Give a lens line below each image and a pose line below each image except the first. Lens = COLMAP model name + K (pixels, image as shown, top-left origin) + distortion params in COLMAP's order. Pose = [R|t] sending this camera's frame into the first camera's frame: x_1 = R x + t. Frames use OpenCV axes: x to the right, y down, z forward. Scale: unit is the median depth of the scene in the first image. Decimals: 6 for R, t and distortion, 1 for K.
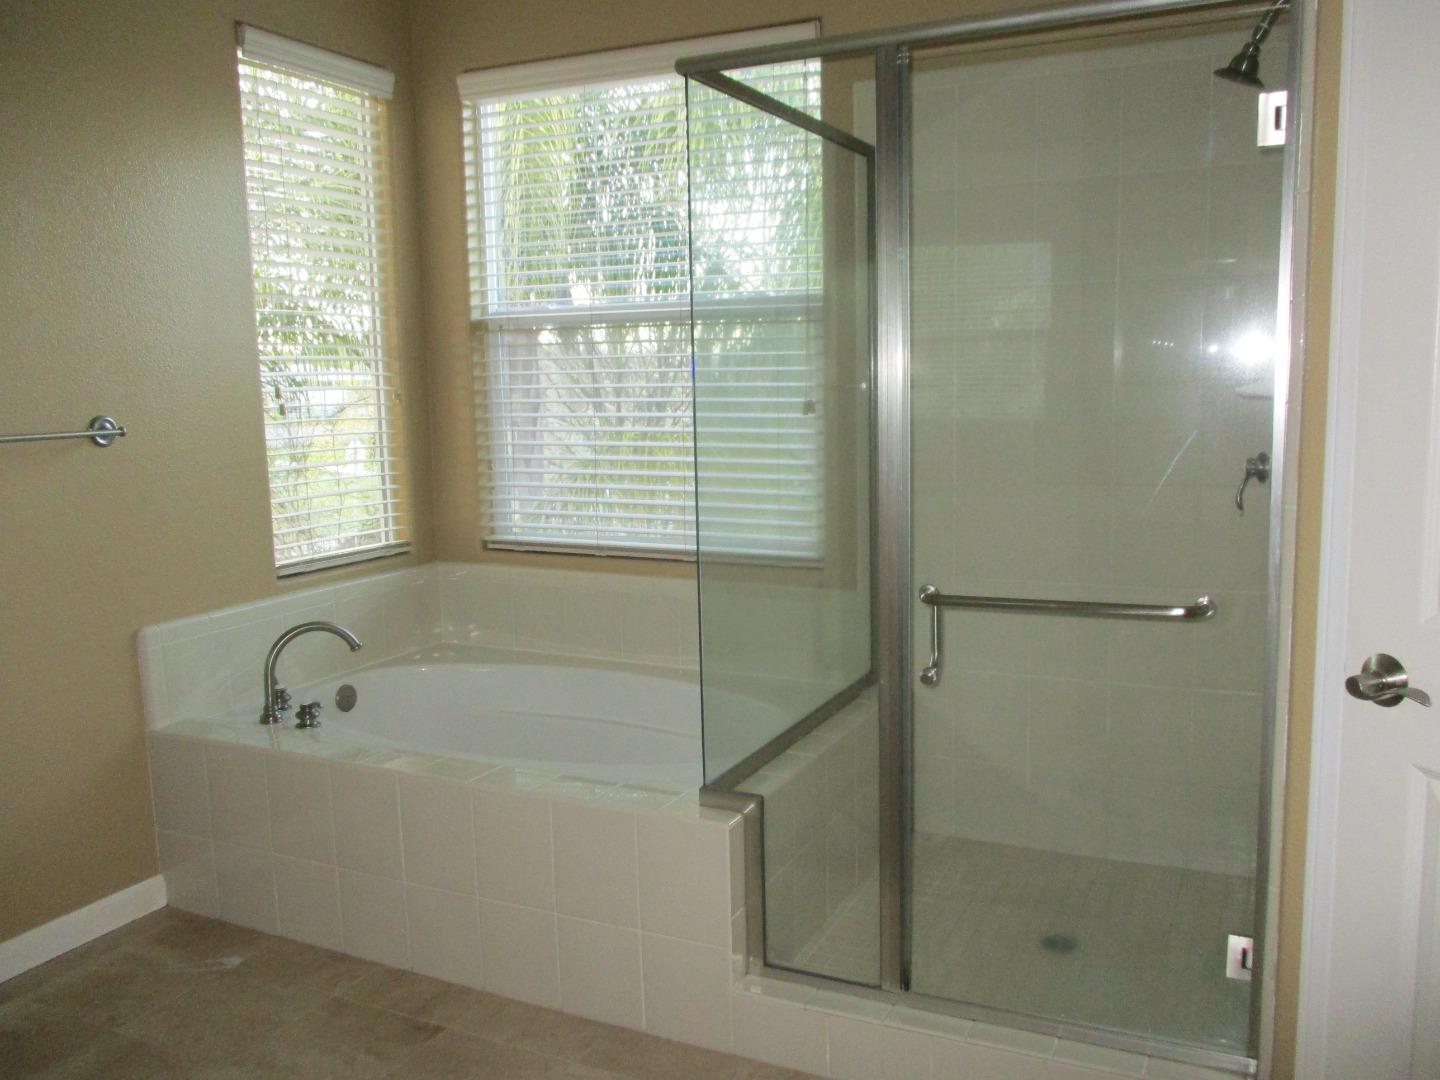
lens RADIAL K [[1202.6, 0, 726.1], [0, 1202.6, 550.7], [0, 0, 1]] dist [-0.036687, 0.010301]
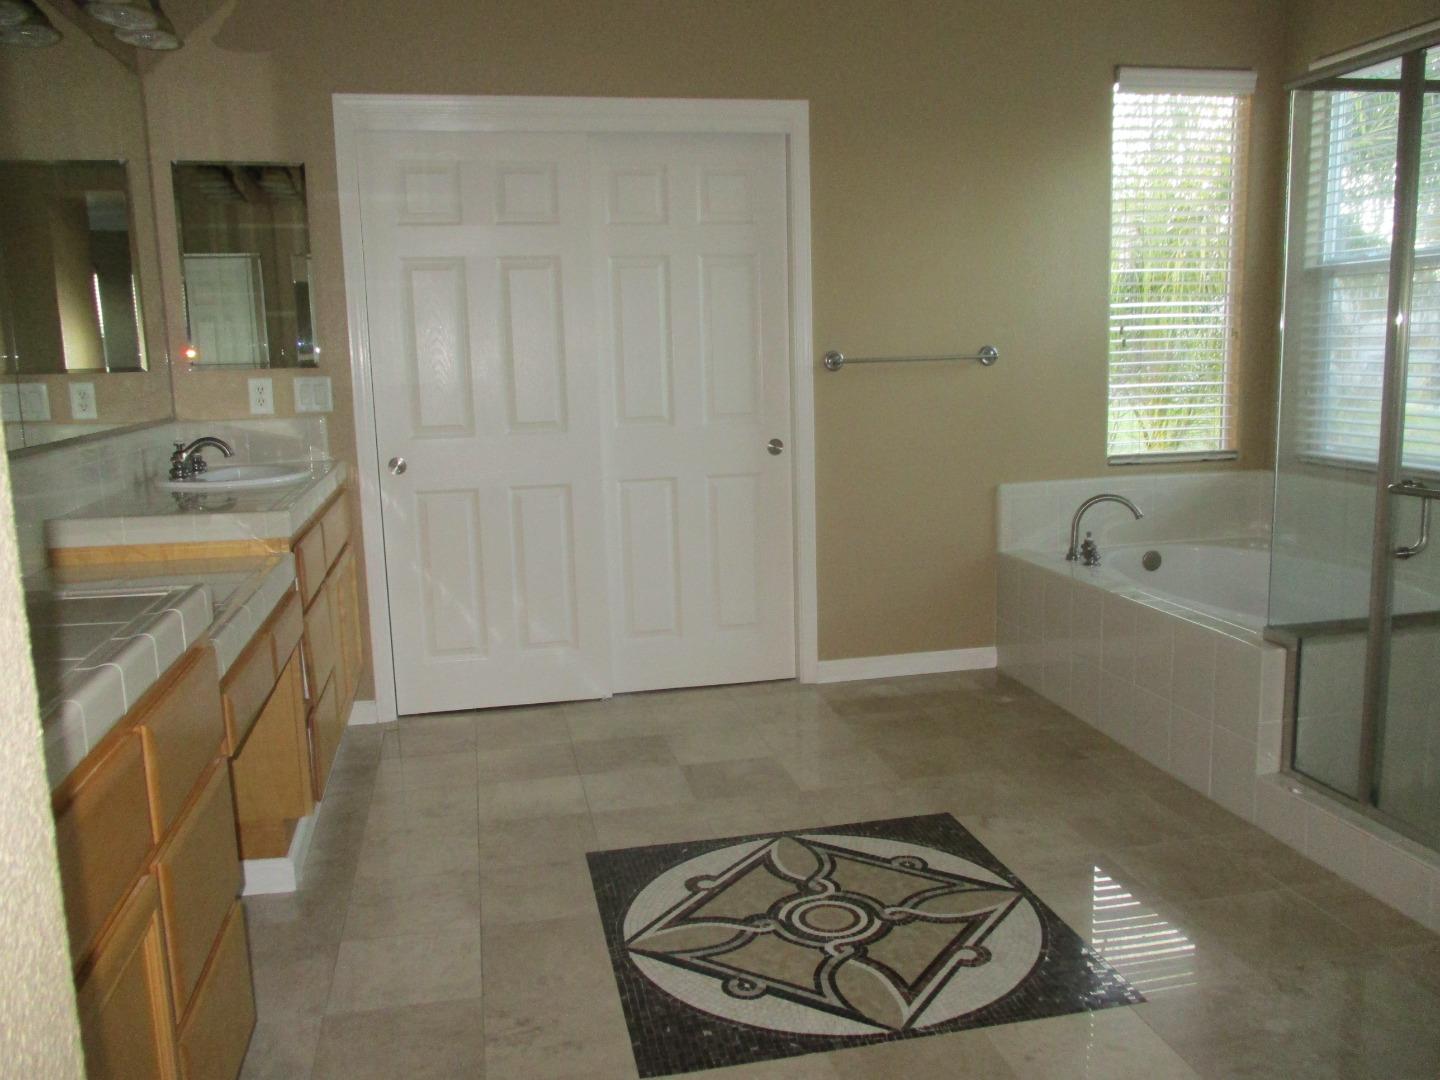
lens RADIAL K [[1202.6, 0, 726.1], [0, 1202.6, 550.7], [0, 0, 1]] dist [-0.036687, 0.010301]
pose [[0.610062, 0.131745, -0.781325, 0.479891], [-0.092530, 0.991179, 0.094882, 0.032469], [0.786933, 0.014412, 0.616870, -0.219251]]
